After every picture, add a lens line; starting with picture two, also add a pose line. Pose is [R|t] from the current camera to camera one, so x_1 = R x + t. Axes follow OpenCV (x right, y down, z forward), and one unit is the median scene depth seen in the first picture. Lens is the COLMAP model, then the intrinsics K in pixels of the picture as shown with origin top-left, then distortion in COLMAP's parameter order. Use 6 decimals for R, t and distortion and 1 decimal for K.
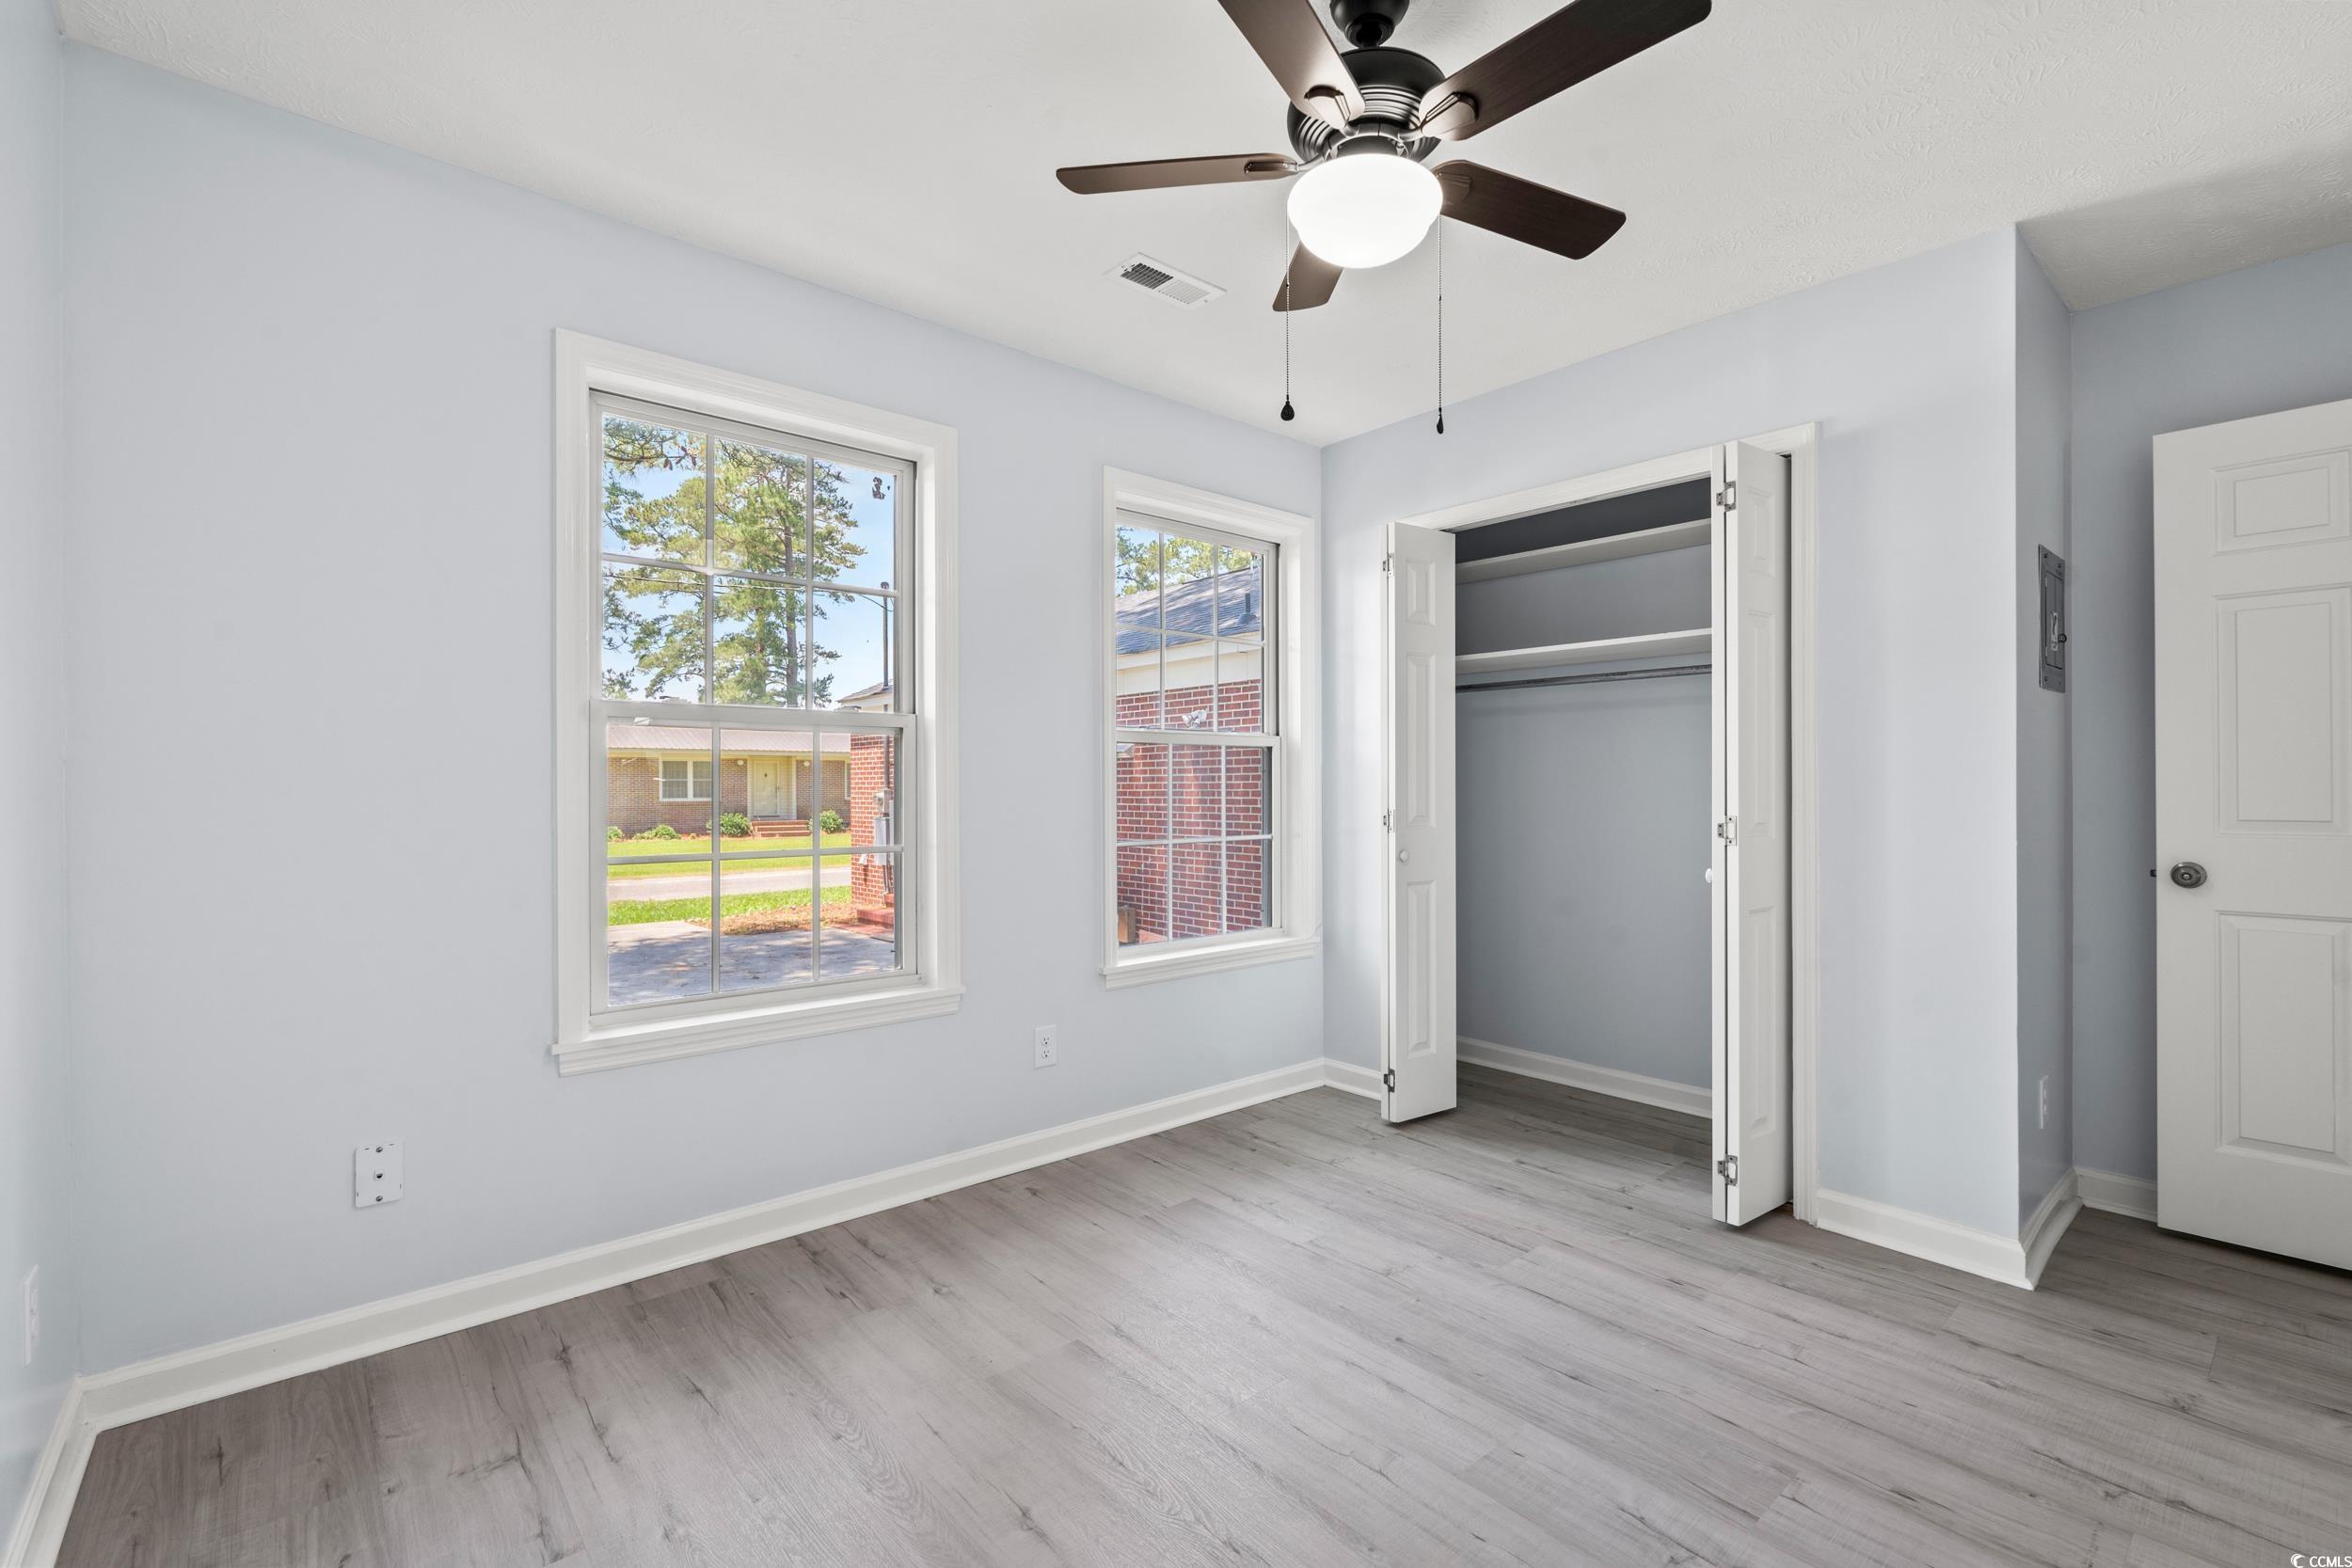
lens RADIAL K [[1037.7, 0, 1168.3], [0, 1037.7, 782.6], [0, 0, 1]] dist [-0.001295, 0.000196]
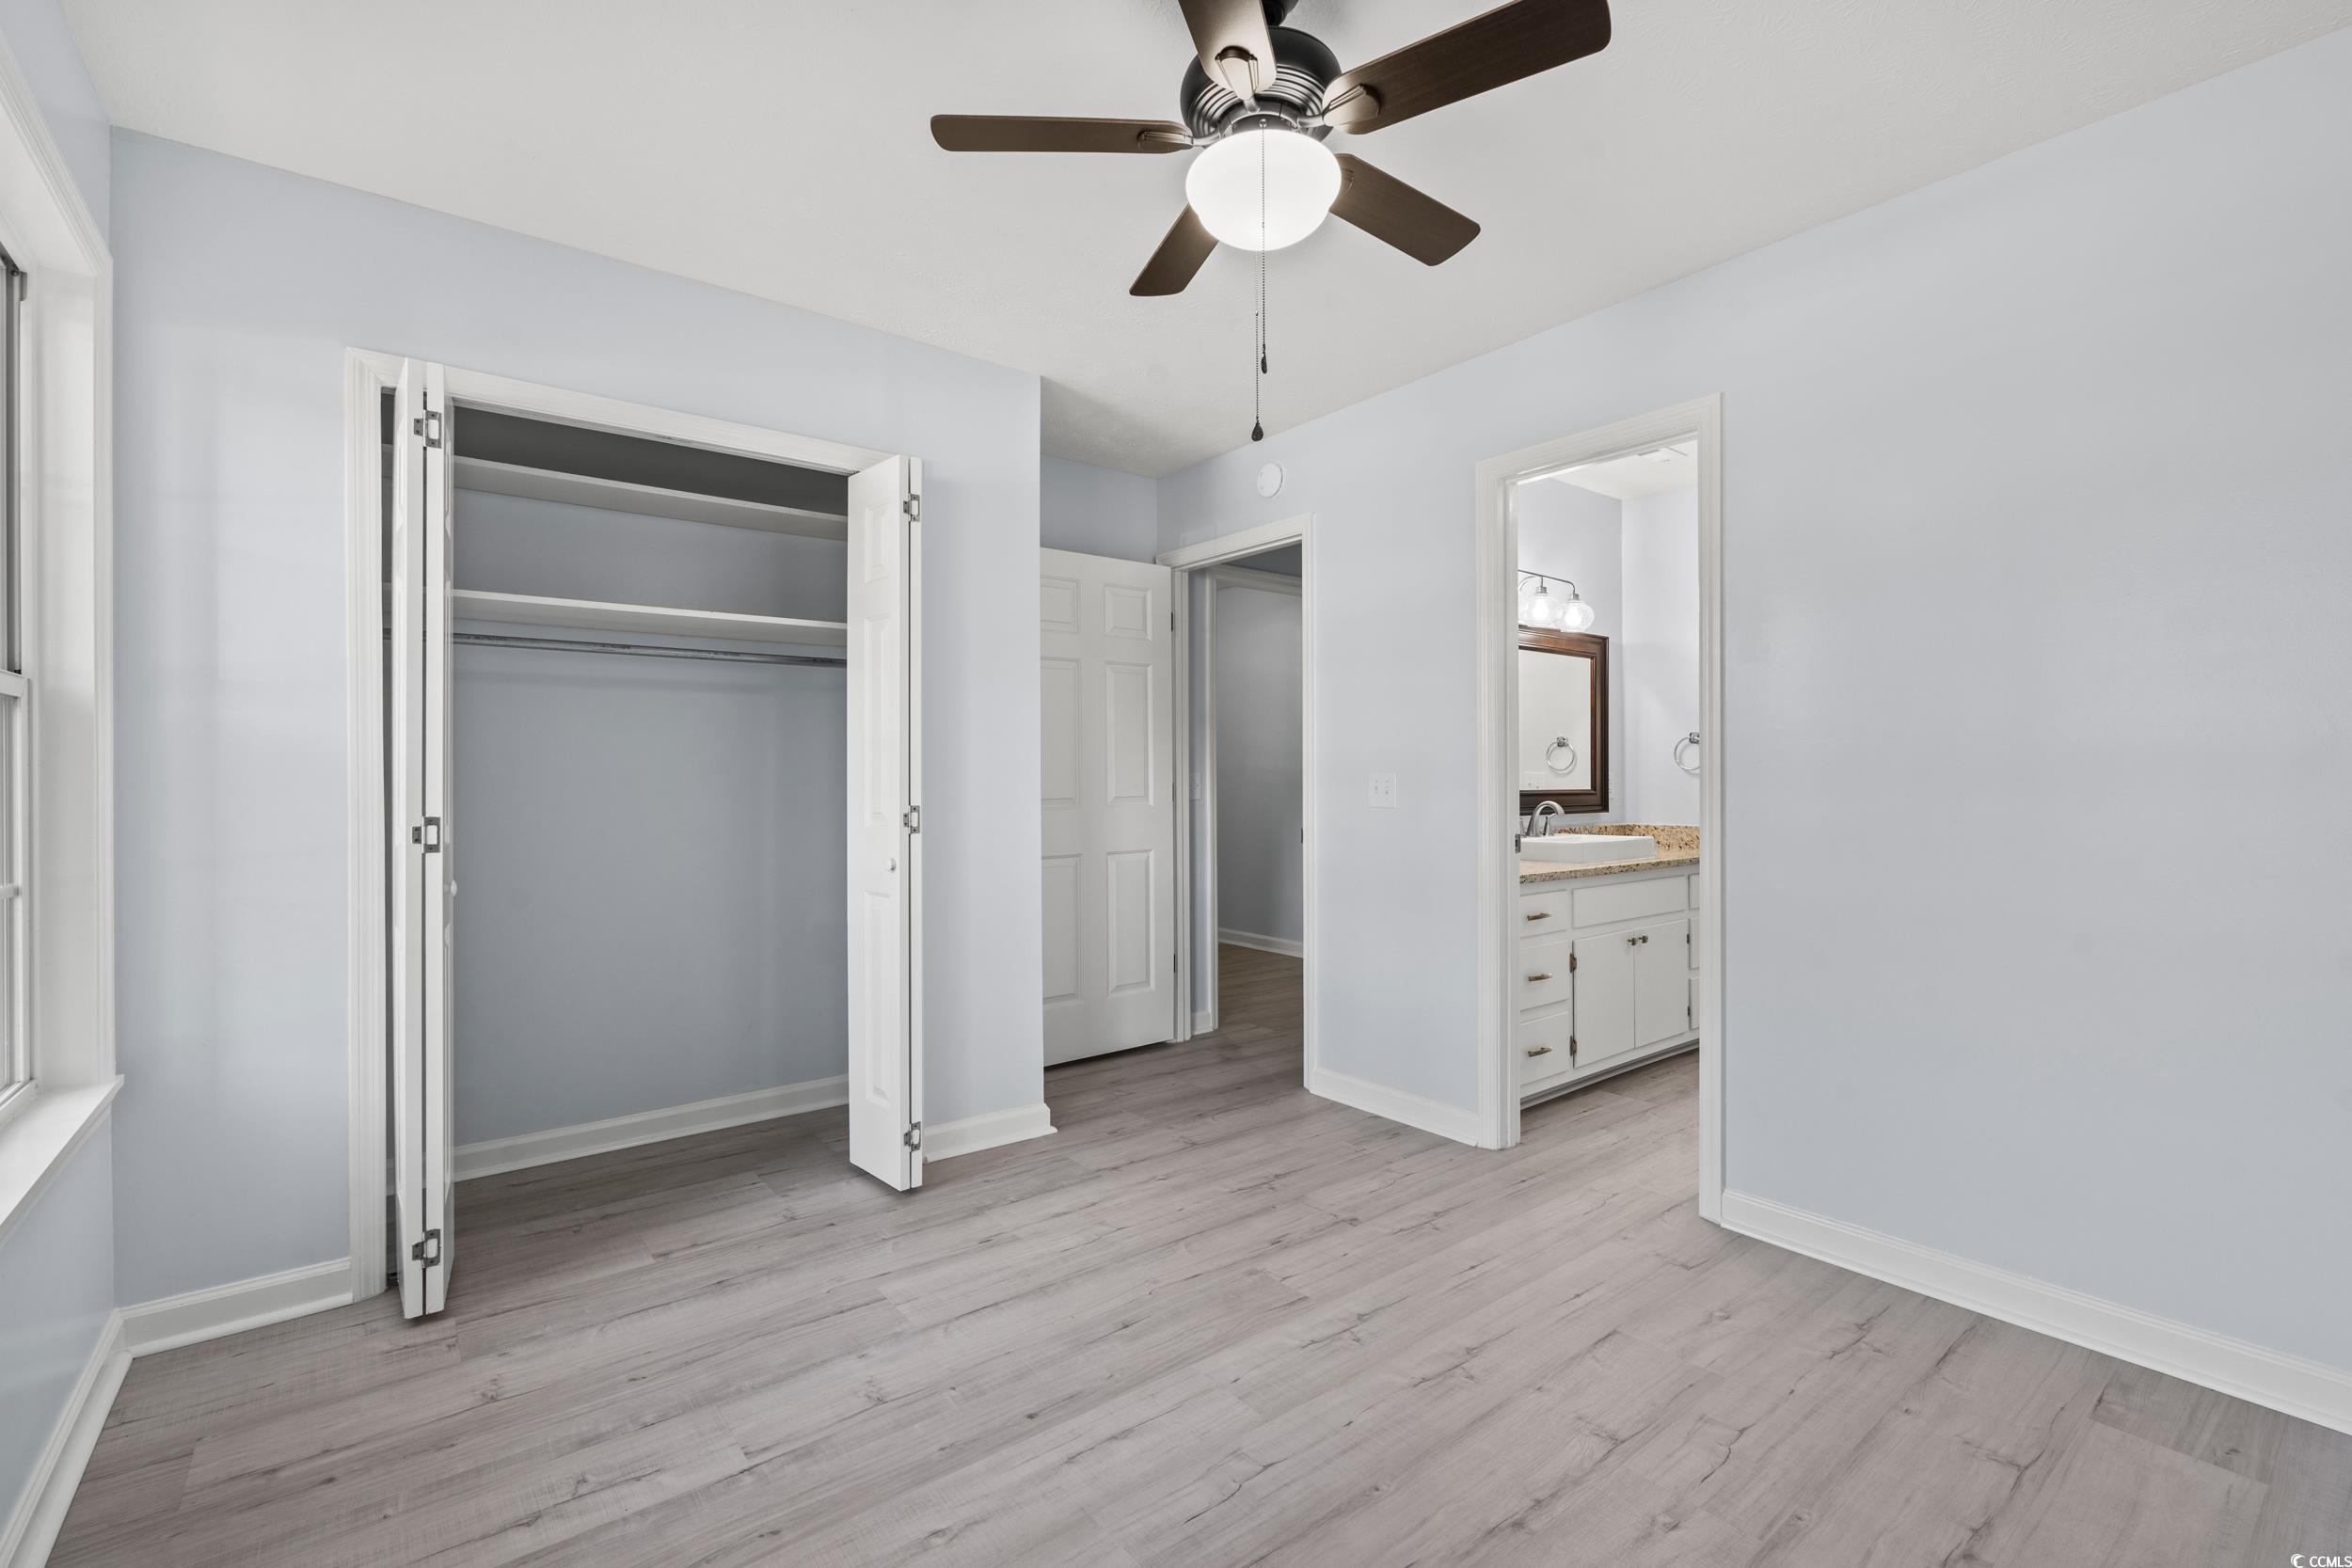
lens RADIAL K [[1039.4, 0, 1180.9], [0, 1039.4, 783.8], [0, 0, 1]] dist [-0.002644, 0.000743]
pose [[0.039623, -0.004293, 0.999205, -0.573550], [0.002012, 0.999989, 0.004216, 0.005516], [-0.999213, 0.001843, 0.039631, 0.757431]]
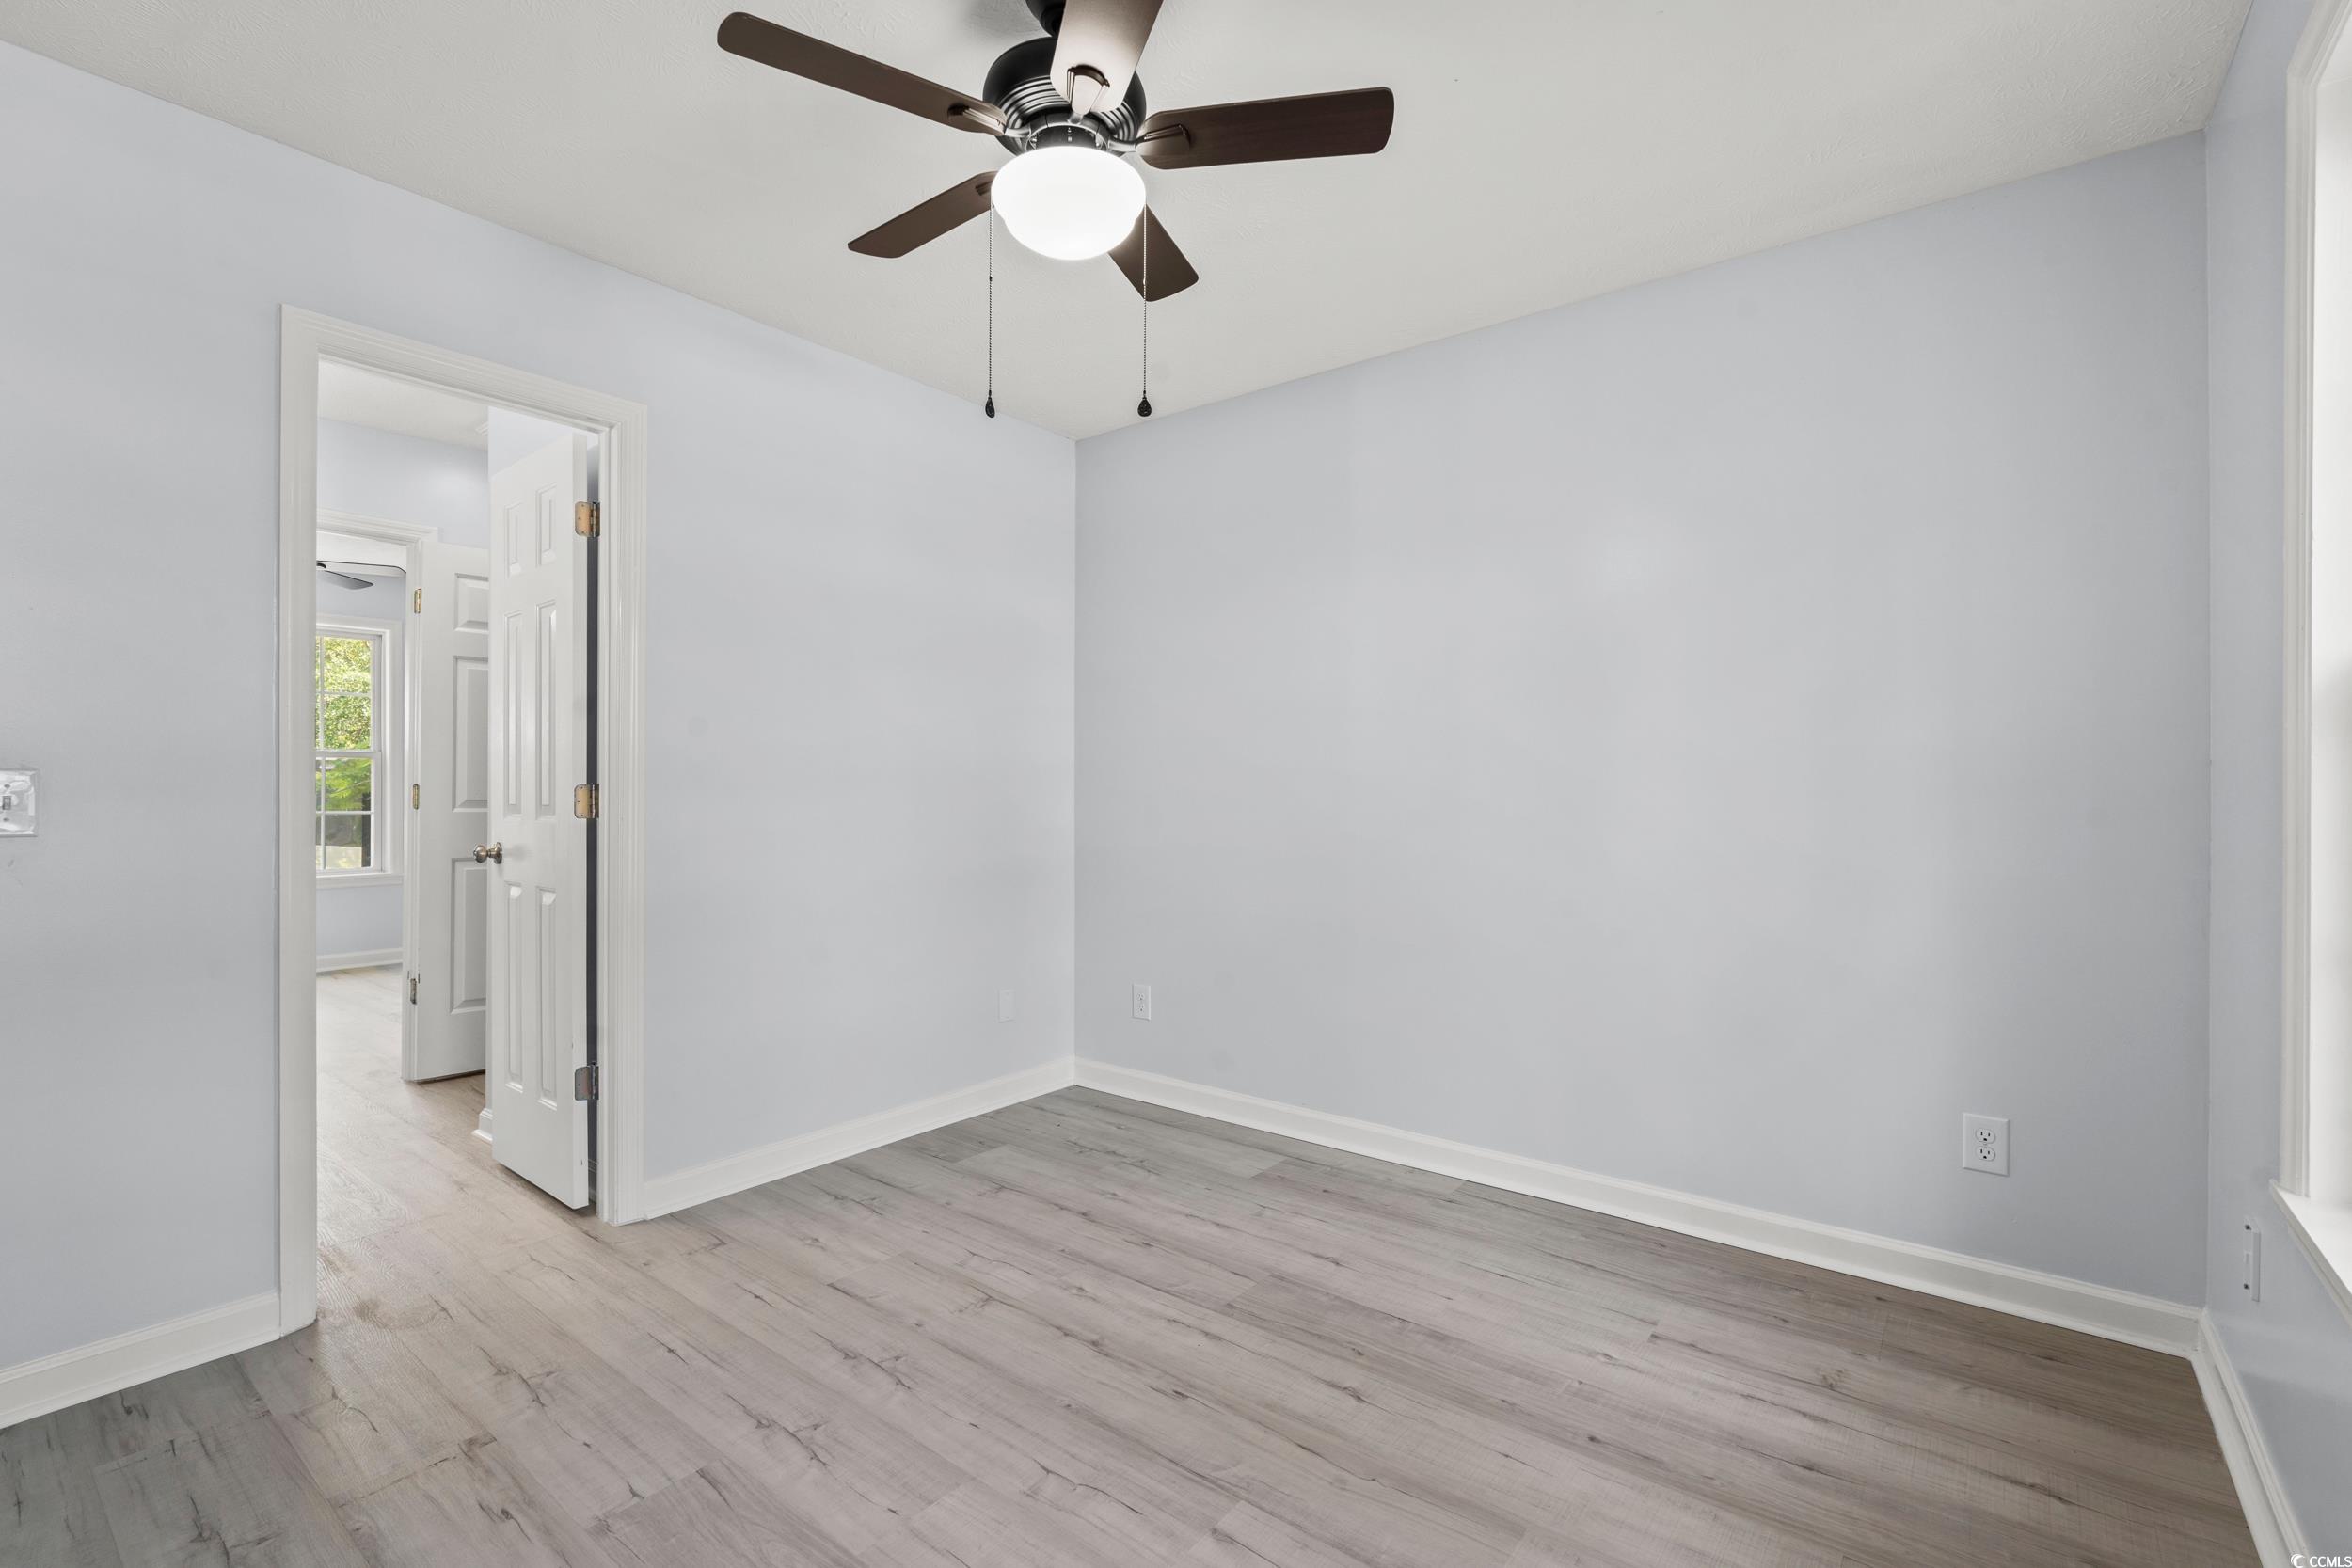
lens RADIAL K [[1039.4, 0, 1180.9], [0, 1039.4, 783.8], [0, 0, 1]] dist [-0.002644, 0.000743]
pose [[-0.979523, -0.003266, -0.201306, 0.205976], [-0.002703, 0.999992, -0.003071, 0.007520], [0.201315, -0.002464, -0.979524, 1.454891]]
